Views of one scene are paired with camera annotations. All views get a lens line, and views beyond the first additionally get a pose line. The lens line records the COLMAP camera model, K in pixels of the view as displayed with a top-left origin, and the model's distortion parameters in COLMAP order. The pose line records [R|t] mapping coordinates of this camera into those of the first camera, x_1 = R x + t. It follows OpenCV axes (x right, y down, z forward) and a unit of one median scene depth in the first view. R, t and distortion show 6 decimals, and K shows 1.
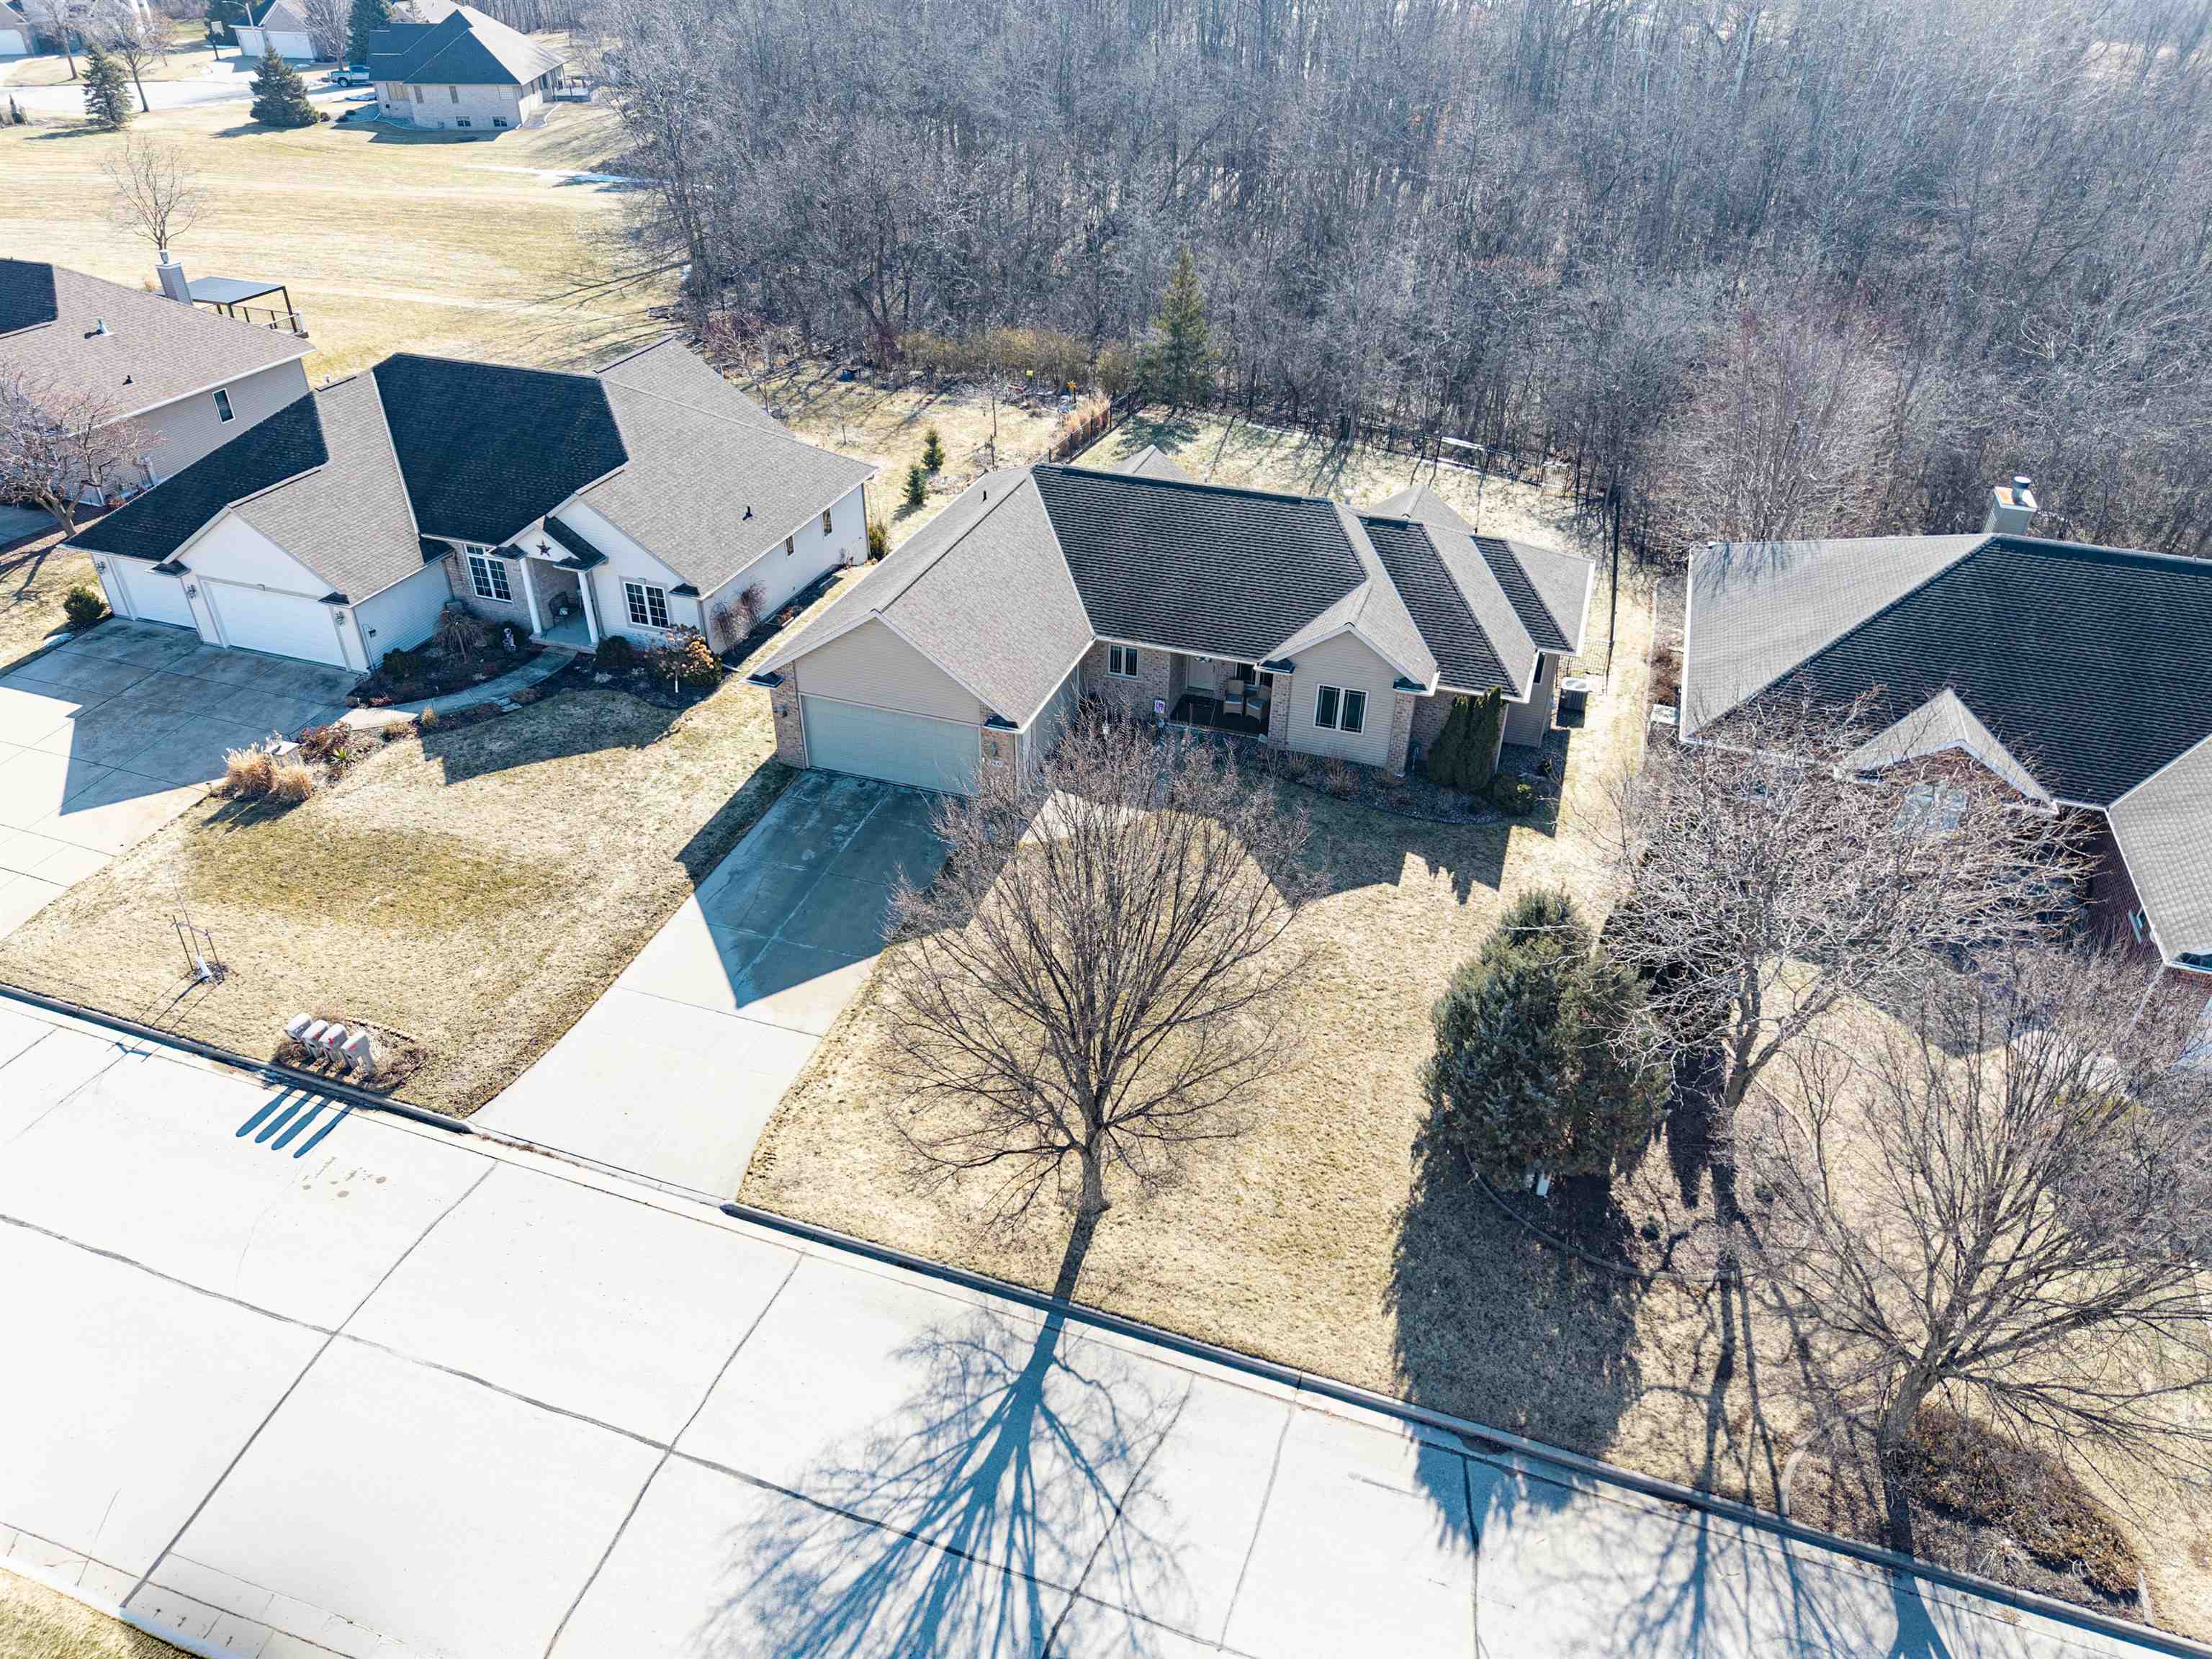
lens RADIAL K [[1478.6, 0, 1110.9], [0, 1478.6, 819.2], [0, 0, 1]] dist [0.050384, -0.062433]
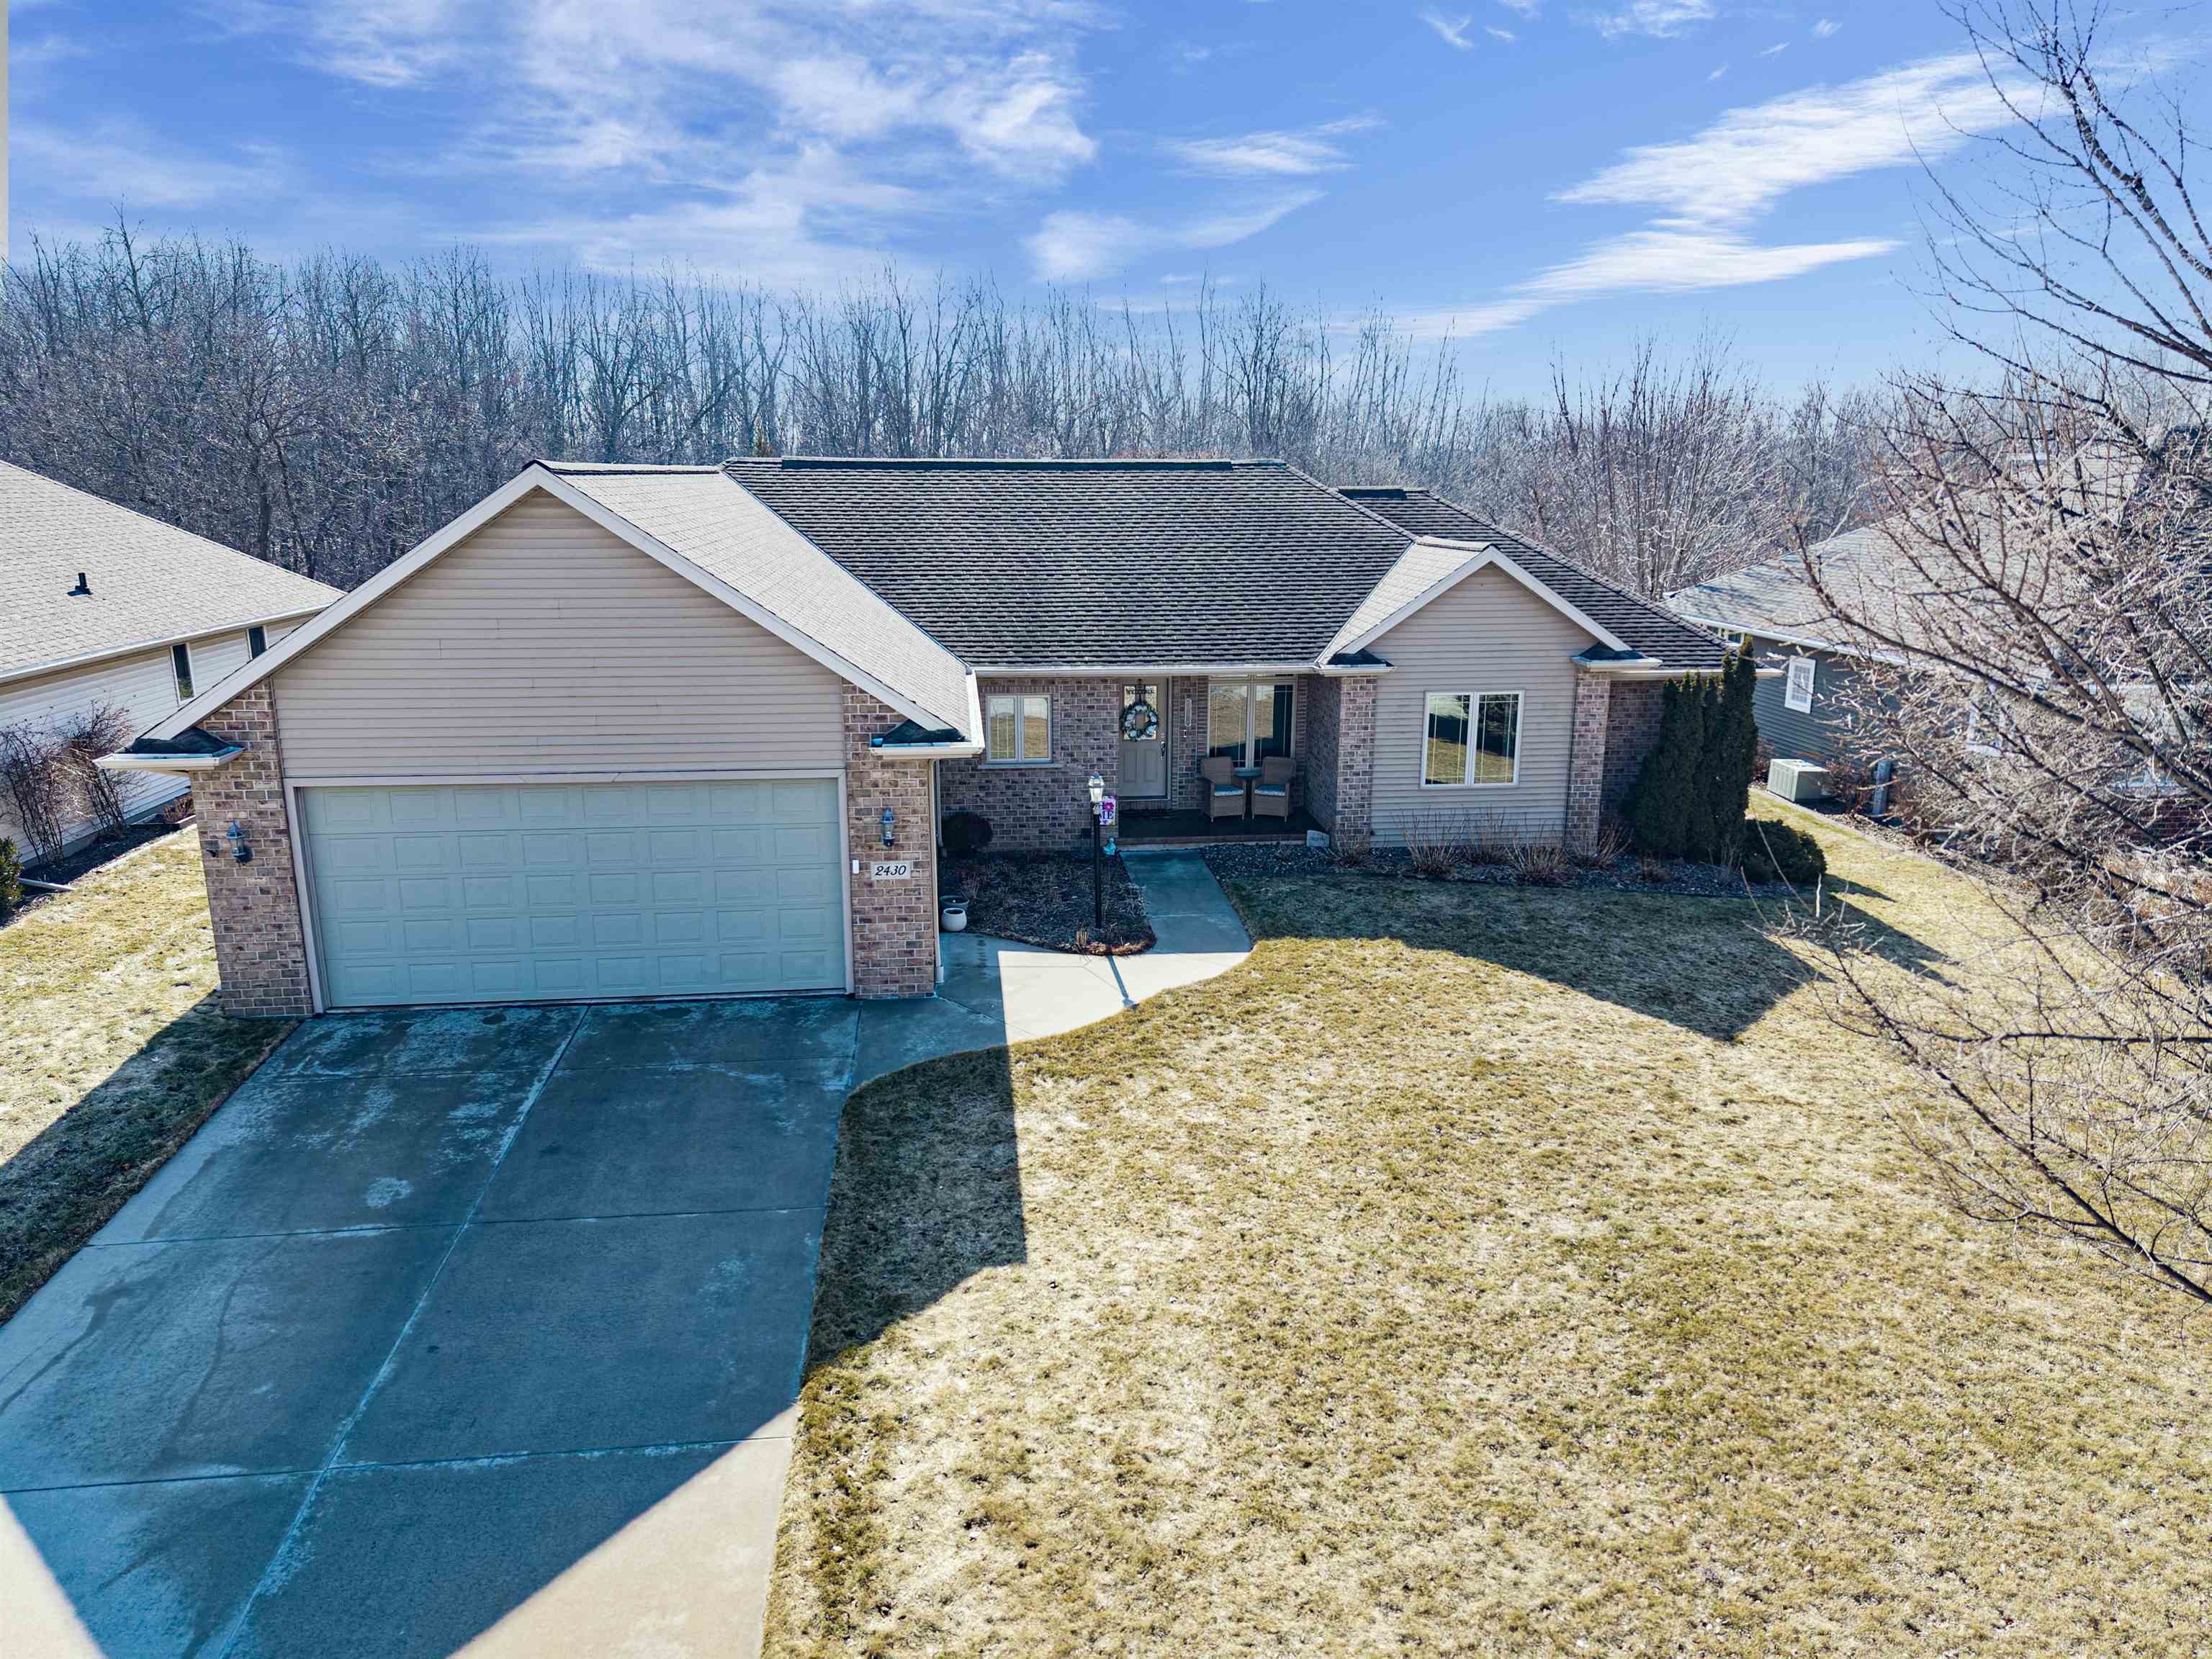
lens RADIAL K [[1478.6, 0, 1110.9], [0, 1478.6, 819.2], [0, 0, 1]] dist [0.050384, -0.062433]
pose [[0.911003, -0.109418, 0.397620, -0.168505], [0.235119, 0.929918, -0.282794, 0.069177], [-0.338811, 0.351114, 0.872884, 0.603865]]
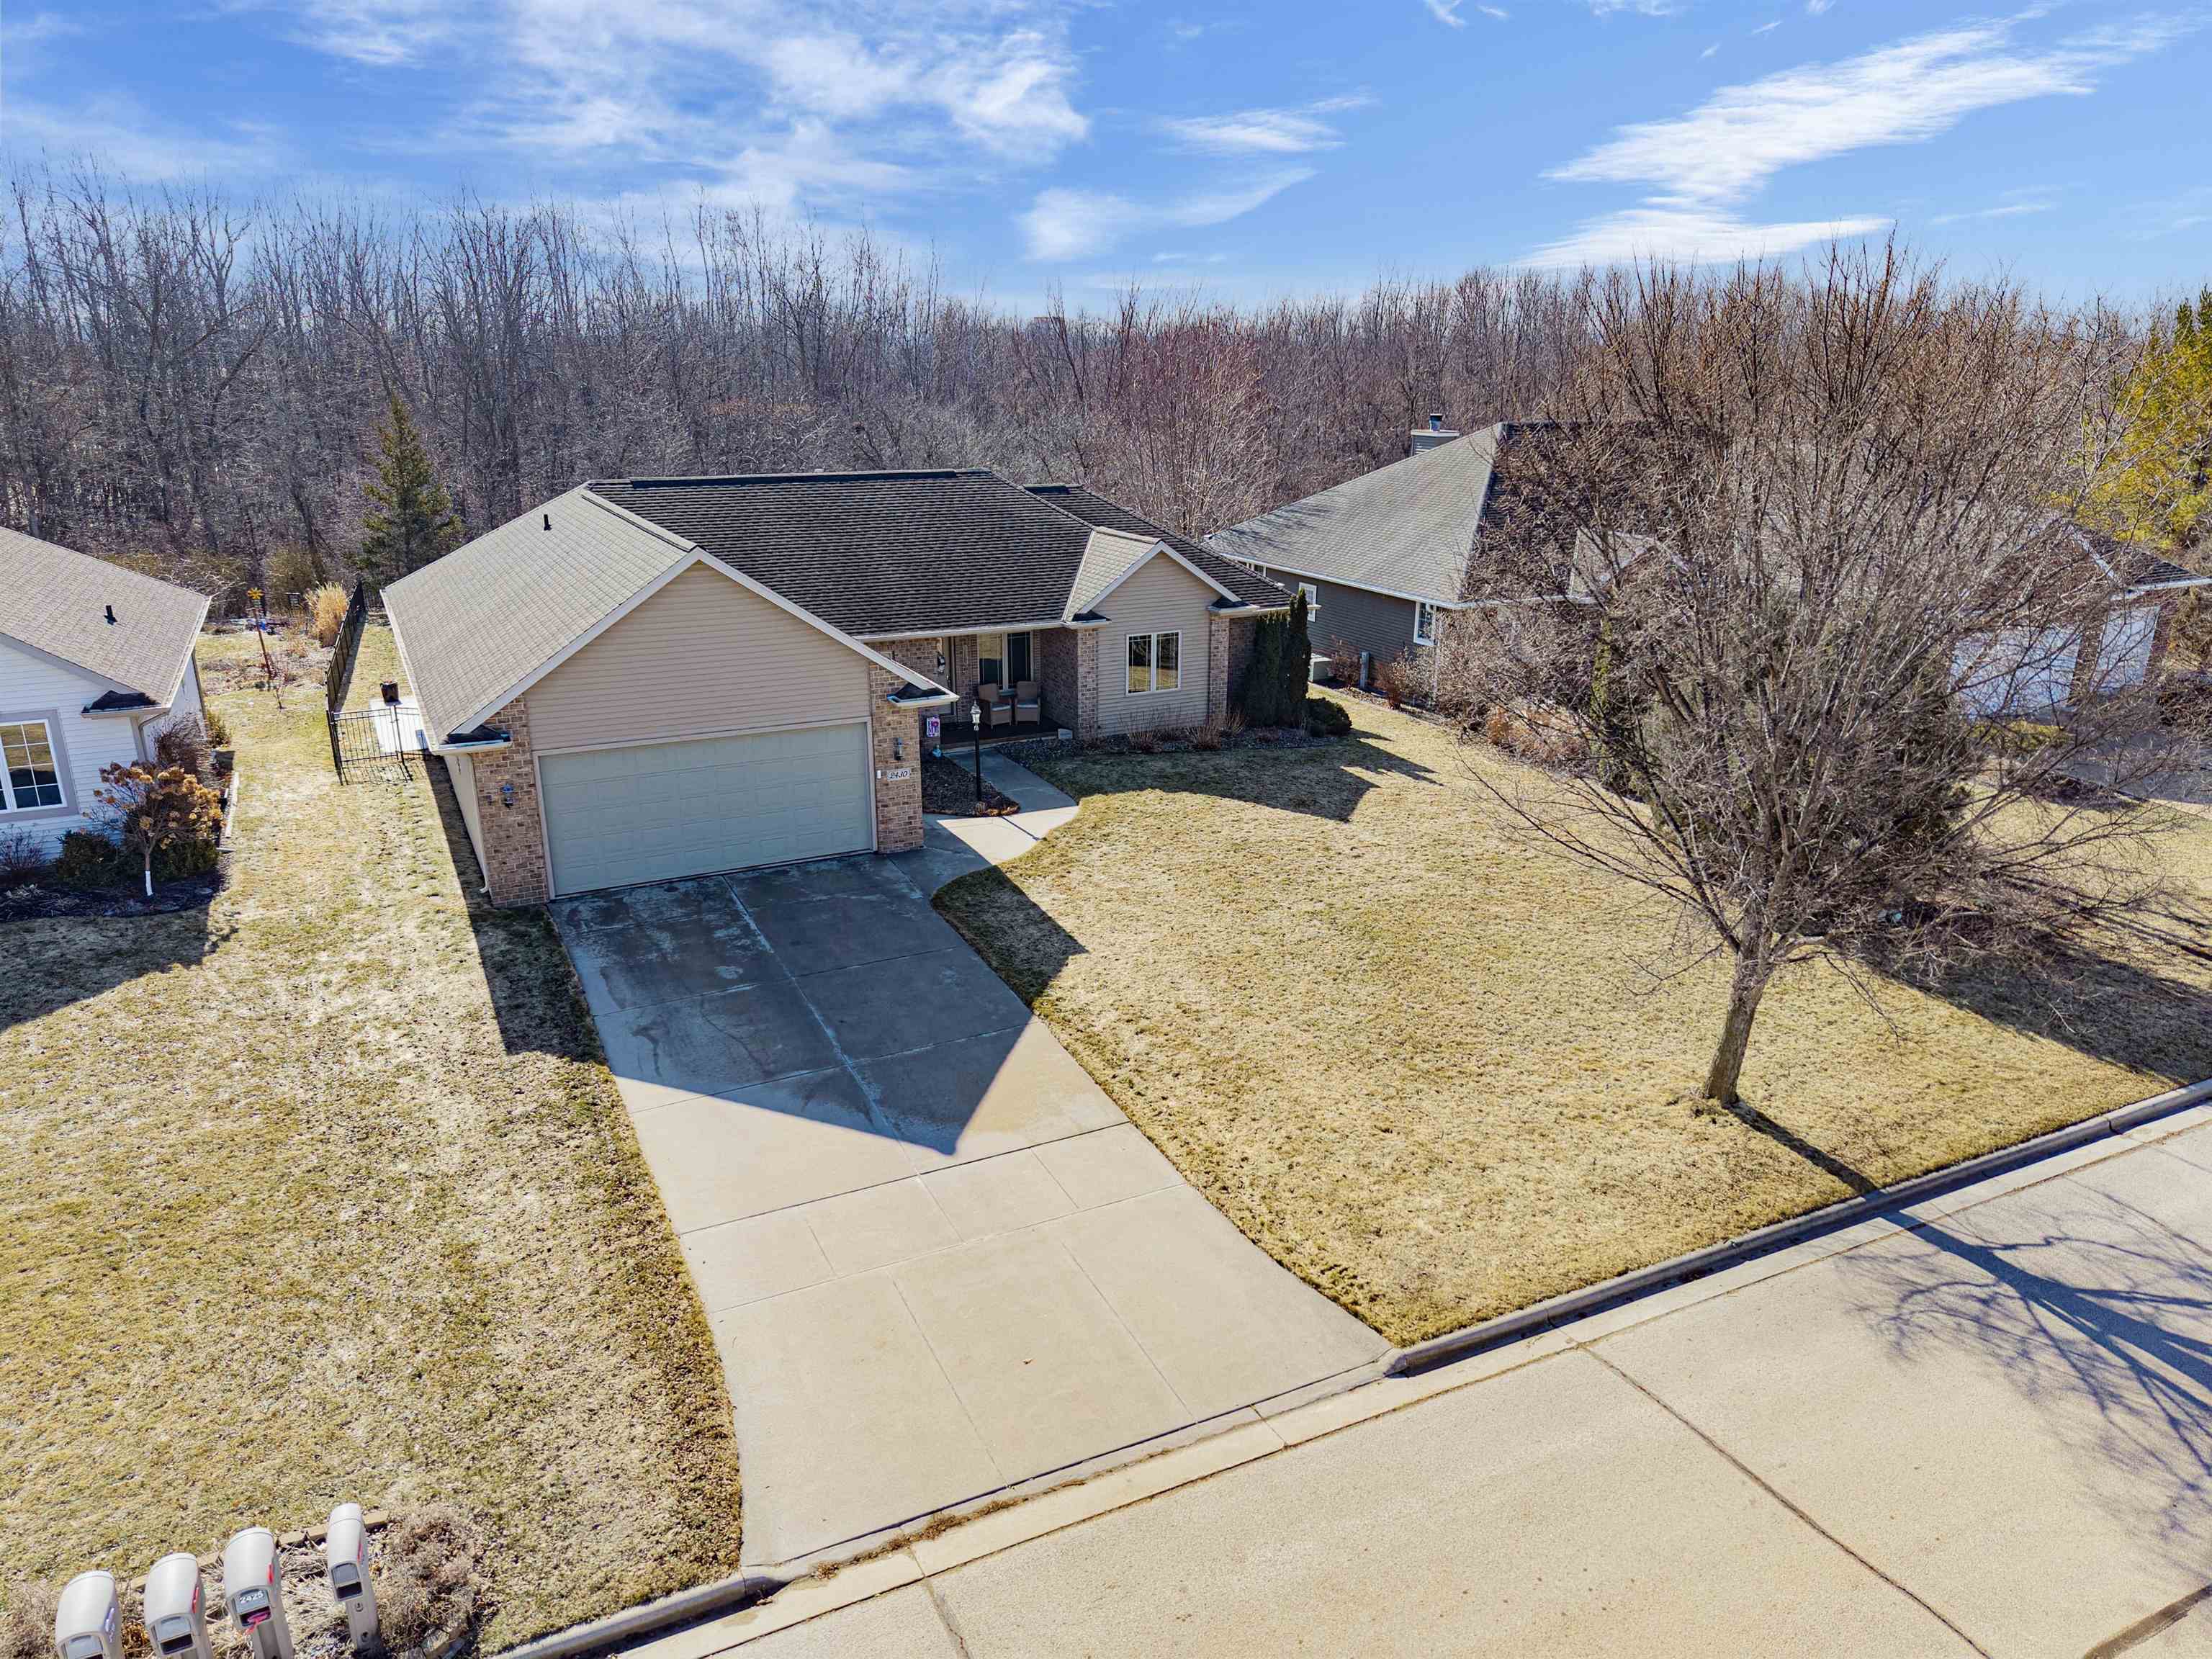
lens RADIAL K [[1470.1, 0, 1106.0], [0, 1470.1, 829.5], [0, 0, 1]] dist [0.125143, -0.185691]
pose [[0.702138, -0.232774, 0.672918, -0.432046], [0.393855, 0.914282, -0.094692, 0.077322], [-0.593195, 0.331519, 0.733631, 0.453010]]
